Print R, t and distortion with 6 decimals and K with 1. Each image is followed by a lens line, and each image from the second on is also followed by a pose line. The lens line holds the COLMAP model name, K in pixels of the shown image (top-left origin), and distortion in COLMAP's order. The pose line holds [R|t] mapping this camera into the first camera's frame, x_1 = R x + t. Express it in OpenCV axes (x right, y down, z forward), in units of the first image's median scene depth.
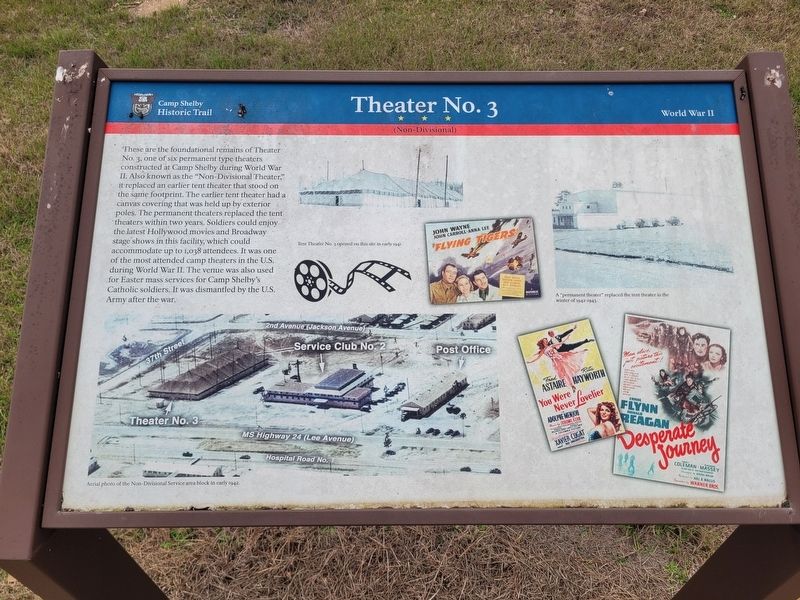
lens RADIAL K [[589.5, 0, 412.4], [0, 589.5, 287.7], [0, 0, 1]] dist [0.032554, -0.017806]
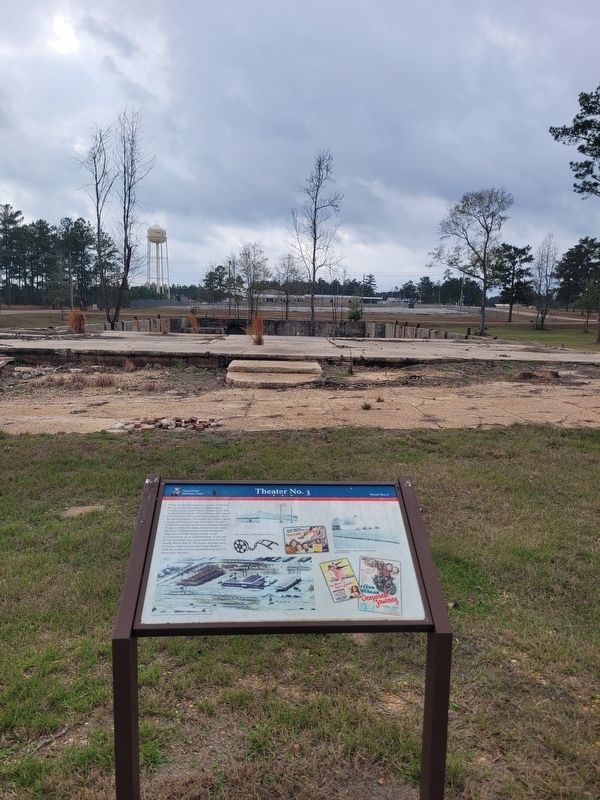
lens RADIAL K [[589.5, 0, 301.7], [0, 589.5, 407.3], [0, 0, 1]] dist [0.032554, -0.017806]
pose [[0.997330, 0.013908, 0.071687, -0.098103], [0.033350, 0.786591, -0.616573, 1.128515], [-0.064963, 0.617318, 0.784027, -1.447095]]
